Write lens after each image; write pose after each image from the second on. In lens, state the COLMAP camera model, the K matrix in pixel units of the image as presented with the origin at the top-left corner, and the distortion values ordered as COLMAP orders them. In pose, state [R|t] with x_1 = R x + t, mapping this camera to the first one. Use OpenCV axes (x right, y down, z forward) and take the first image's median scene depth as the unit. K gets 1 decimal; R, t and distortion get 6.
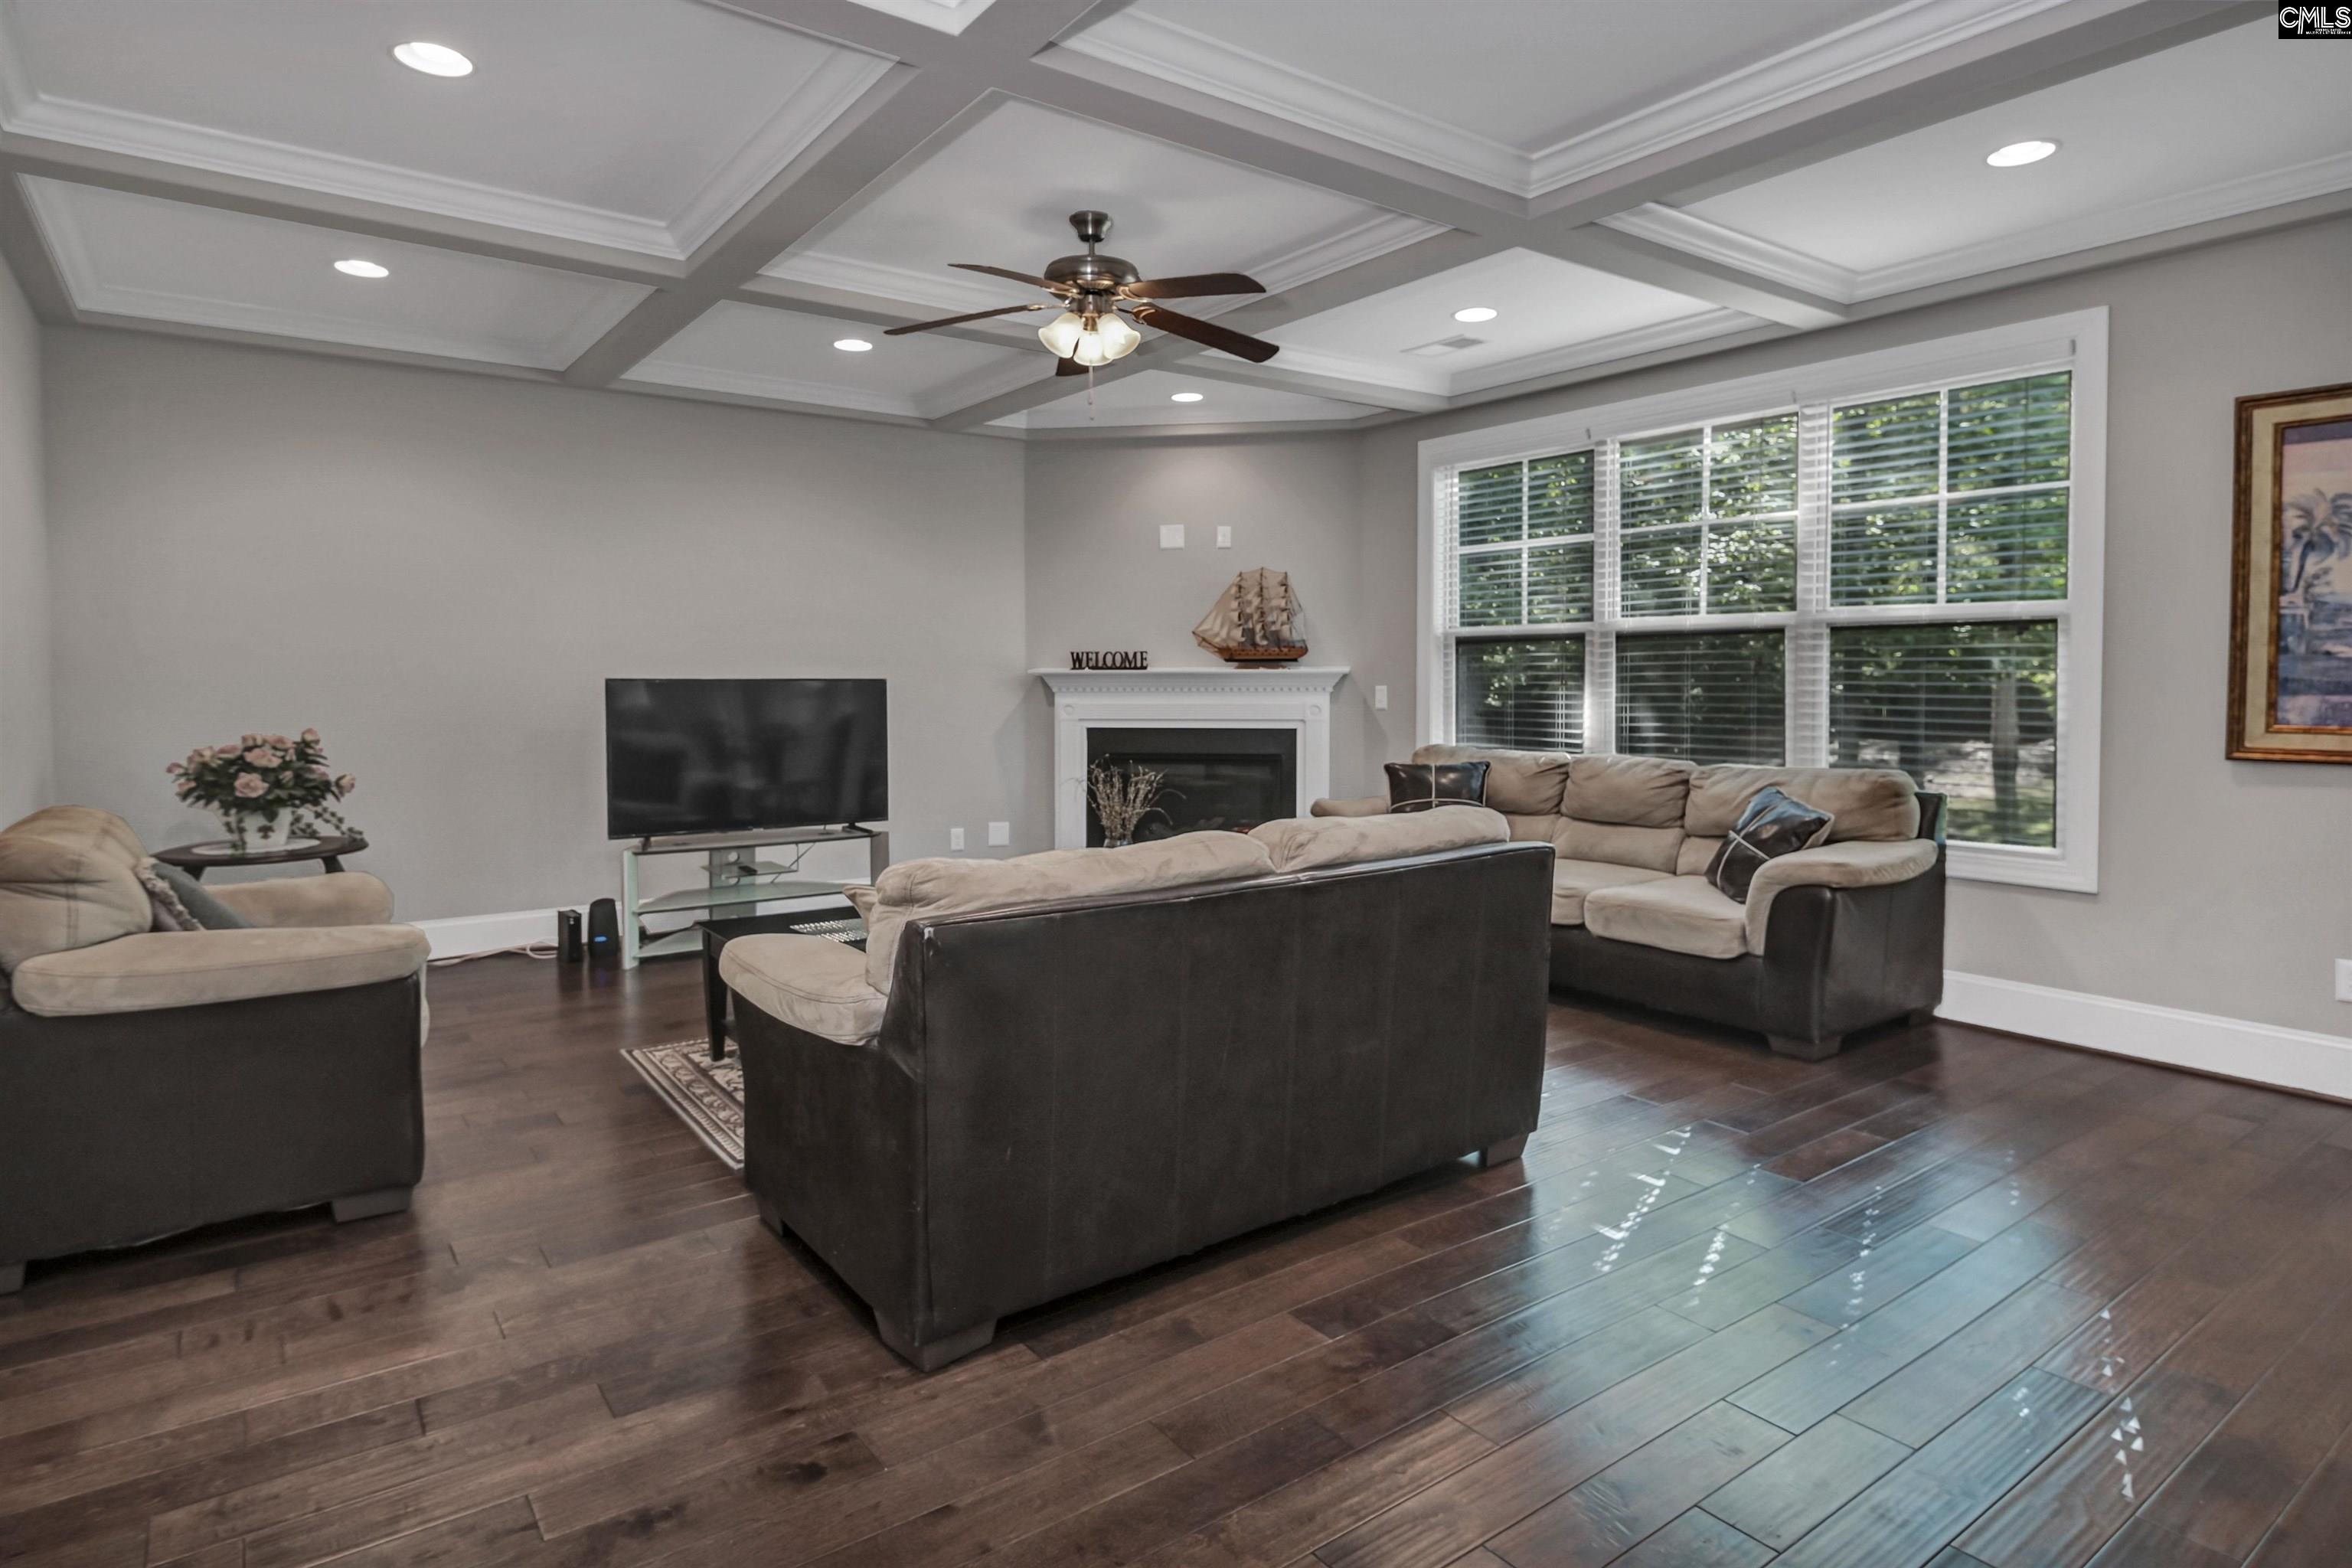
lens RADIAL K [[1262.2, 0, 1061.2], [0, 1262.2, 721.7], [0, 0, 1]] dist [0.001543, -0.000486]
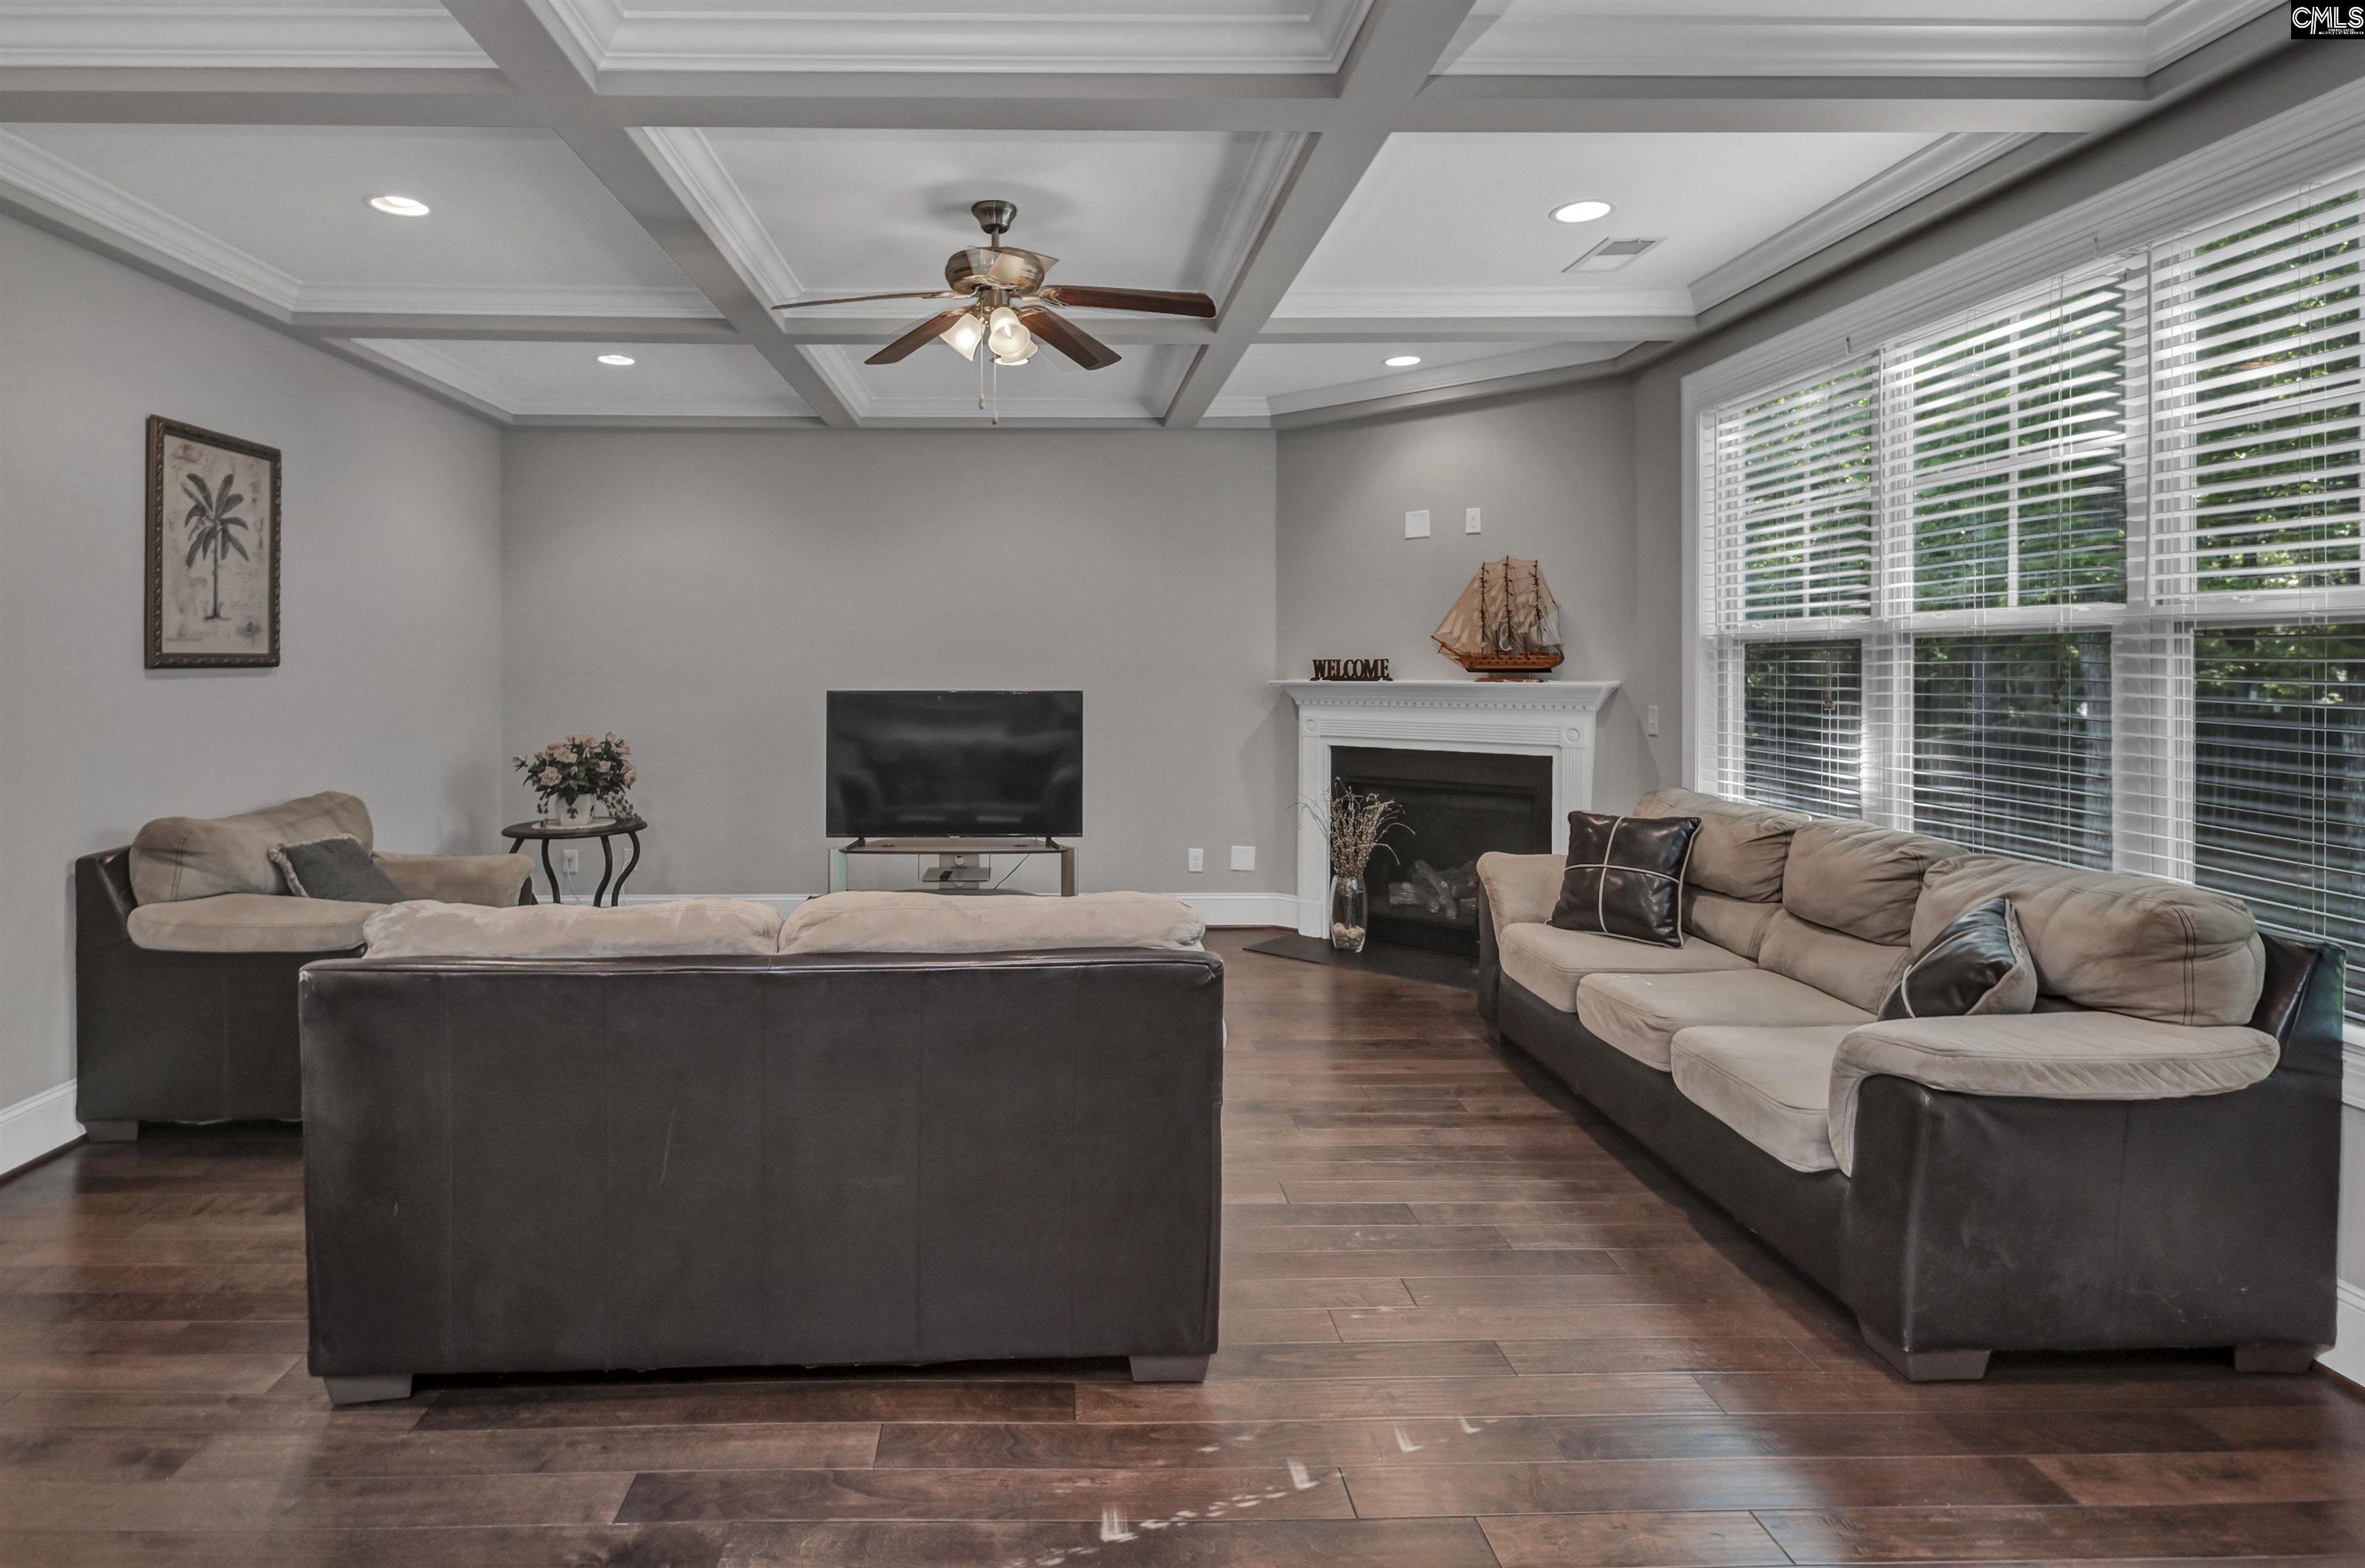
lens RADIAL K [[1243.8, 0, 1027.1], [0, 1243.8, 670.7], [0, 0, 1]] dist [-0.004704, -0.001194]
pose [[0.831944, -0.001332, -0.554858, 0.416886], [-0.014569, 0.999600, -0.024244, -0.030100], [0.554669, 0.028253, 0.831591, 0.205073]]
